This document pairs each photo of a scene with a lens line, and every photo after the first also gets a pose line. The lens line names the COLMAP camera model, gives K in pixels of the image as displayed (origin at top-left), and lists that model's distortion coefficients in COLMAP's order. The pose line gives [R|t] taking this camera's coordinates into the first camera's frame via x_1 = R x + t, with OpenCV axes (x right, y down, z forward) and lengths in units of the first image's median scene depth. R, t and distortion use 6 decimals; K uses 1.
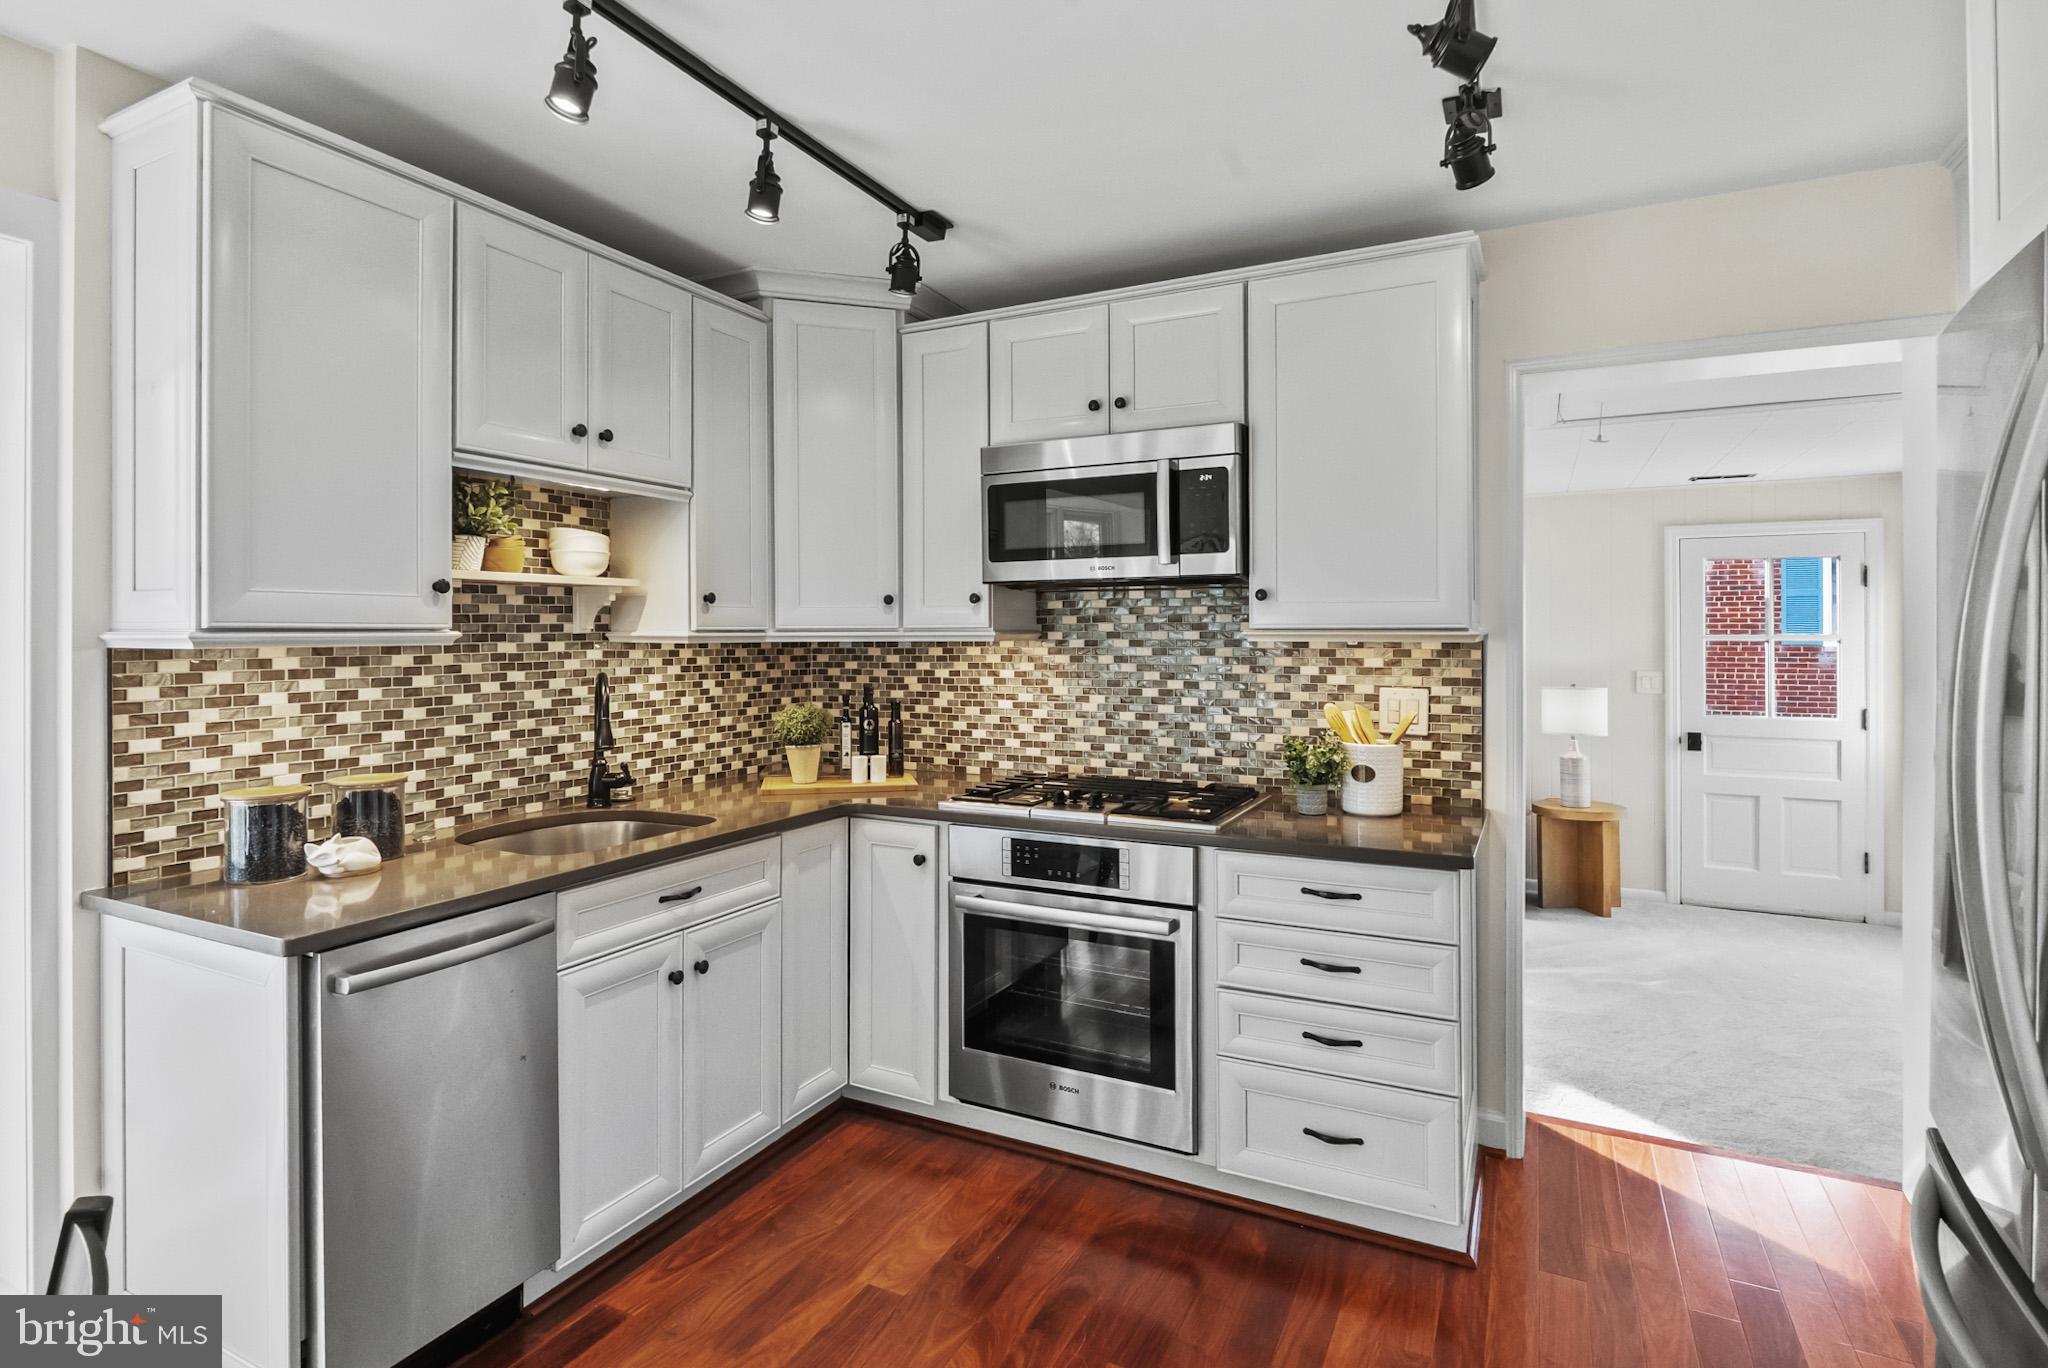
lens RADIAL K [[1027.0, 0, 1007.9], [0, 1027.0, 627.5], [0, 0, 1]] dist [-0.007078, 0.000634]
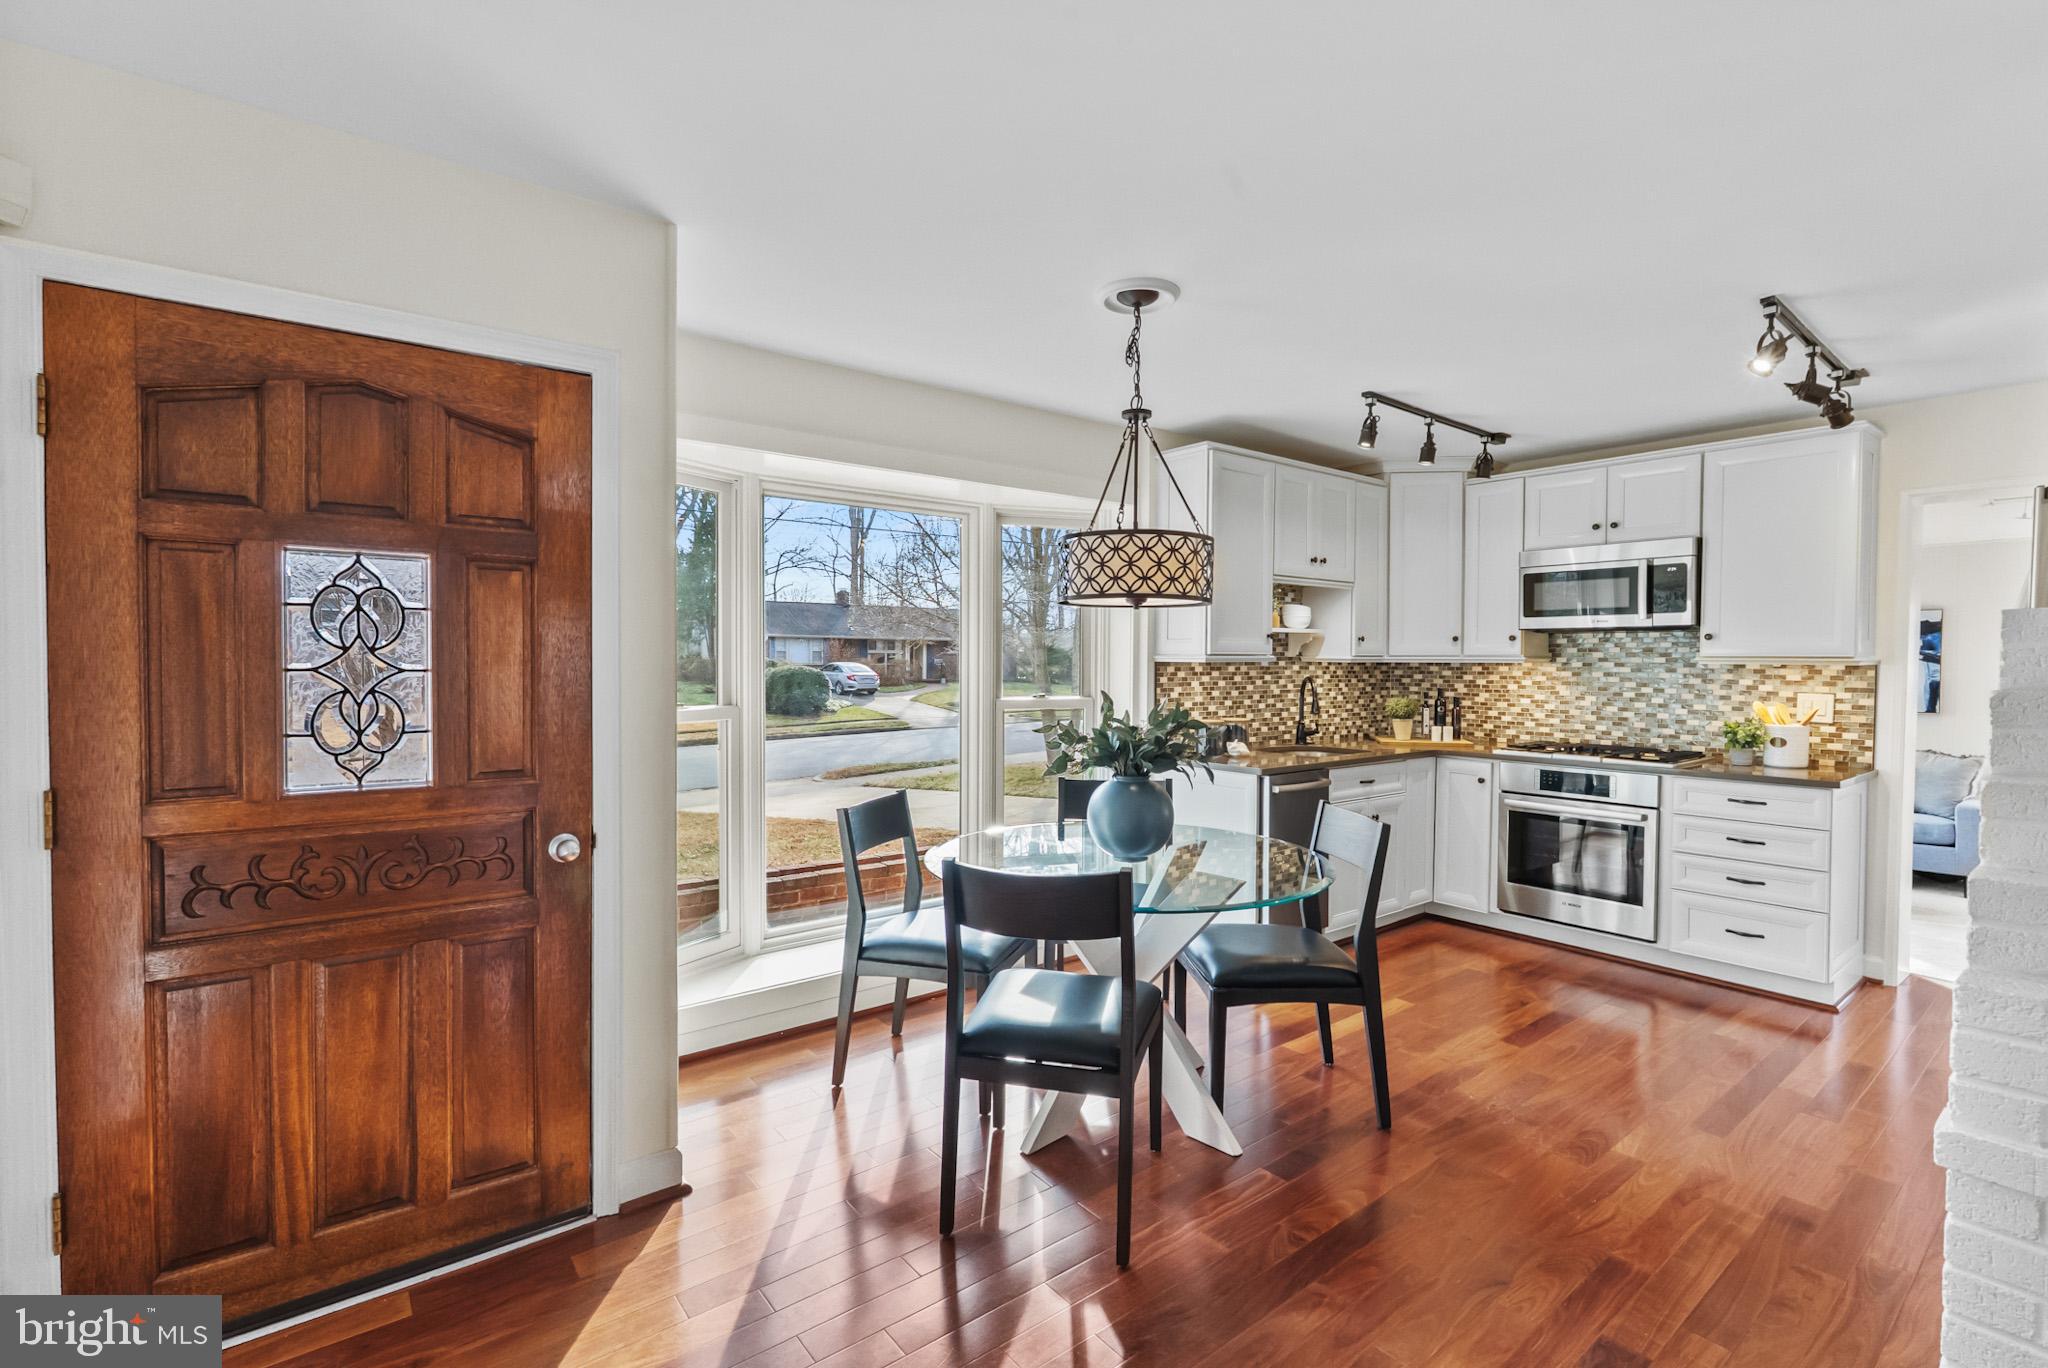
lens RADIAL K [[940.5, 0, 1012.9], [0, 940.5, 684.3], [0, 0, 1]] dist [-0.006966, 0.001793]
pose [[0.910827, 0.017078, -0.412435, -0.164588], [-0.003211, 0.999407, 0.034292, -0.002005], [0.412776, -0.029910, 0.910341, -0.905923]]
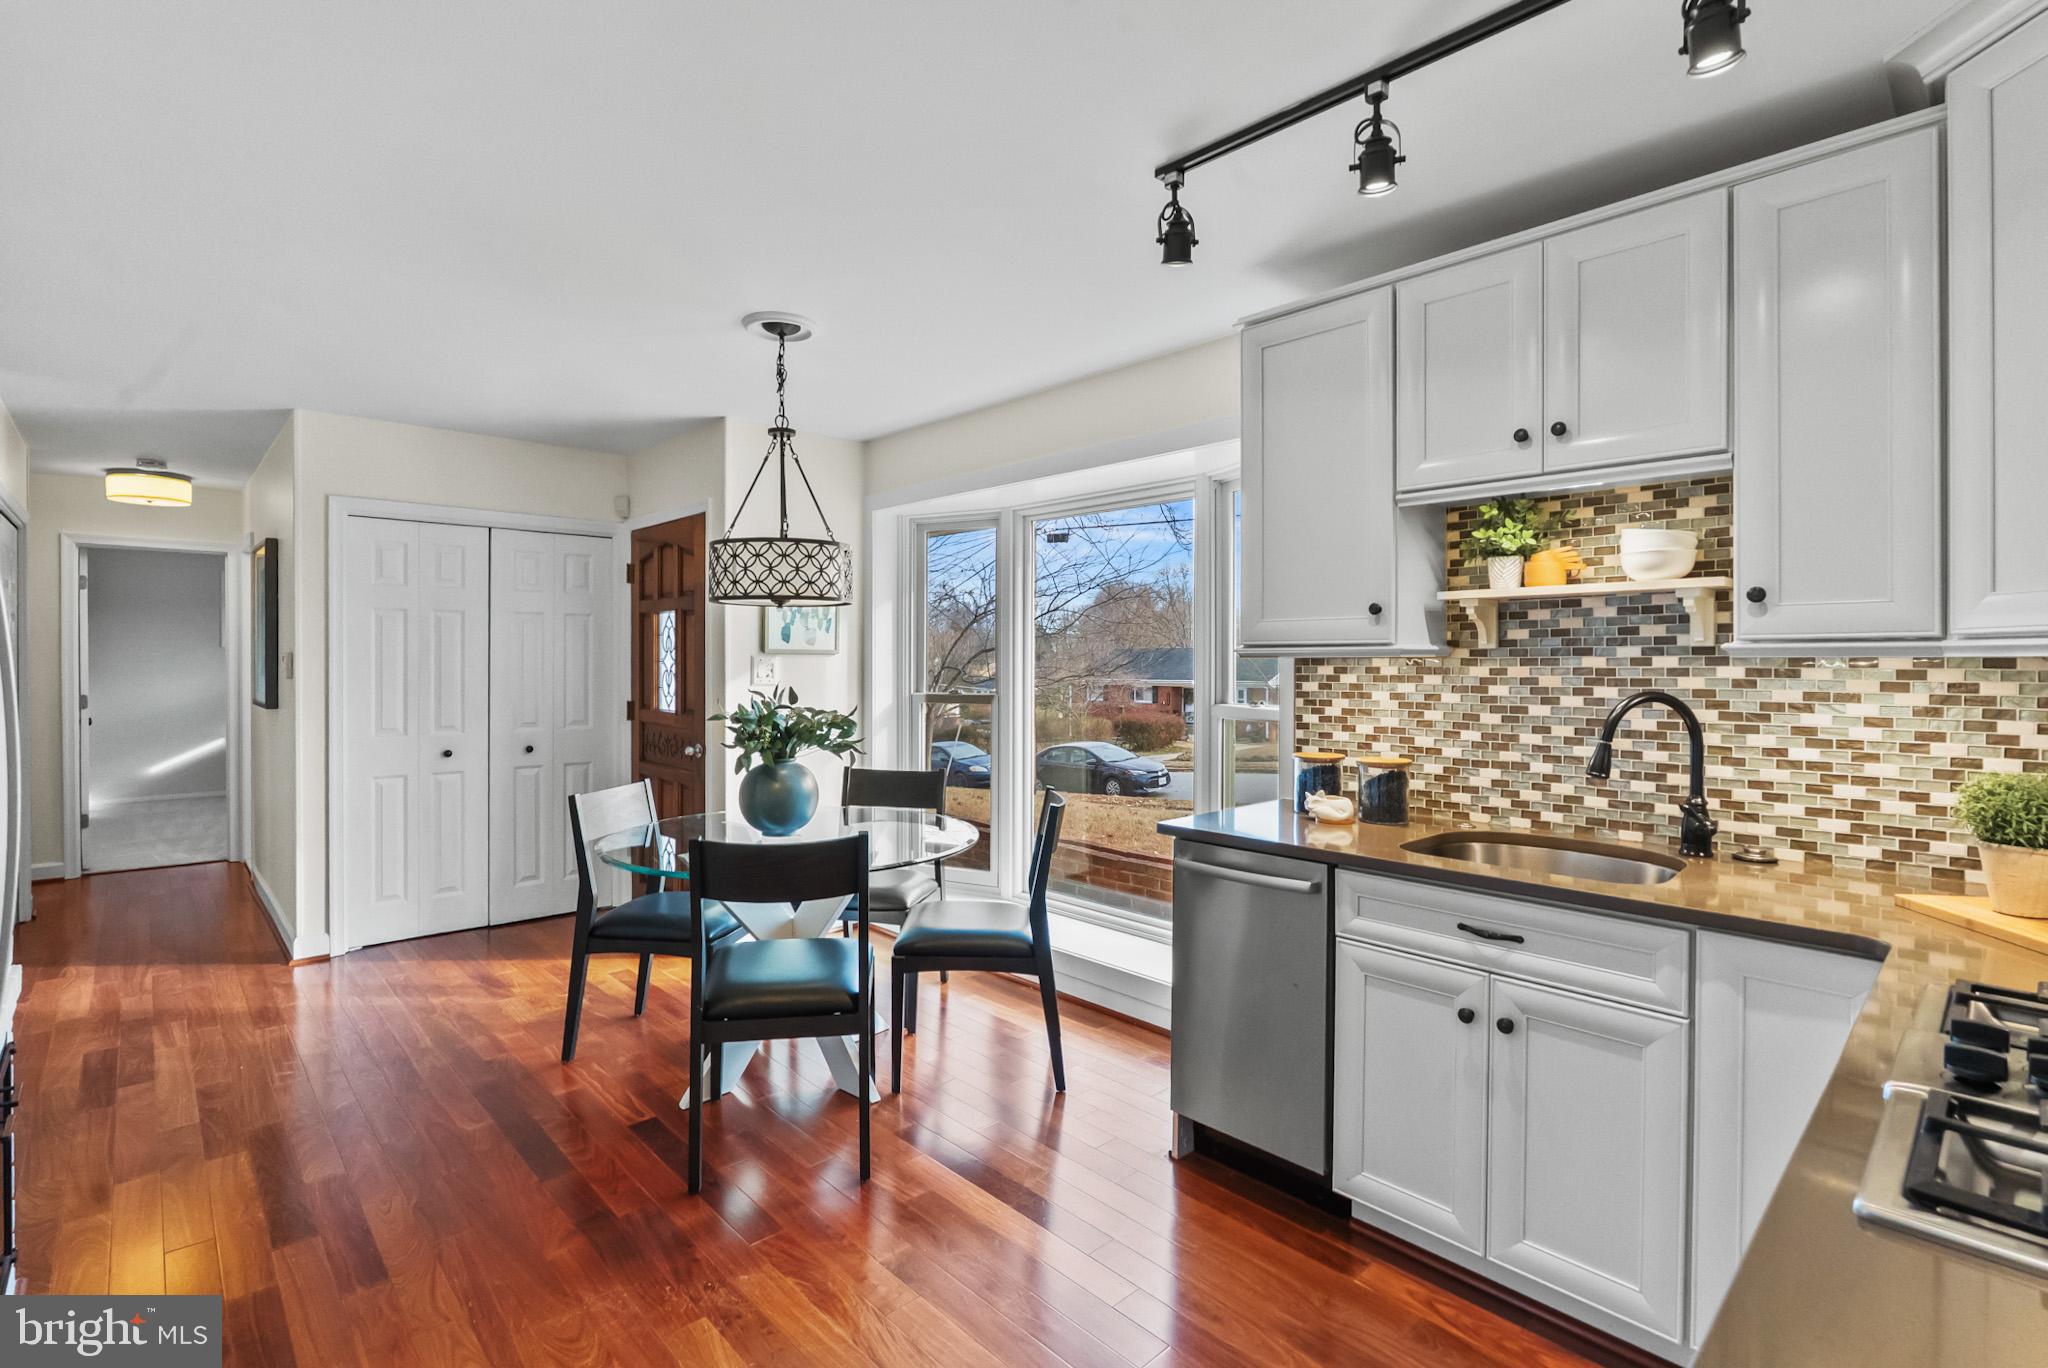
lens RADIAL K [[940.5, 0, 1004.0], [0, 940.5, 665.0], [0, 0, 1]] dist [-0.006966, 0.001793]
pose [[-0.340577, 0.007789, -0.940184, 0.519503], [0.005755, 0.999964, 0.006199, 0.013477], [0.940199, -0.003299, -0.340609, 0.756418]]
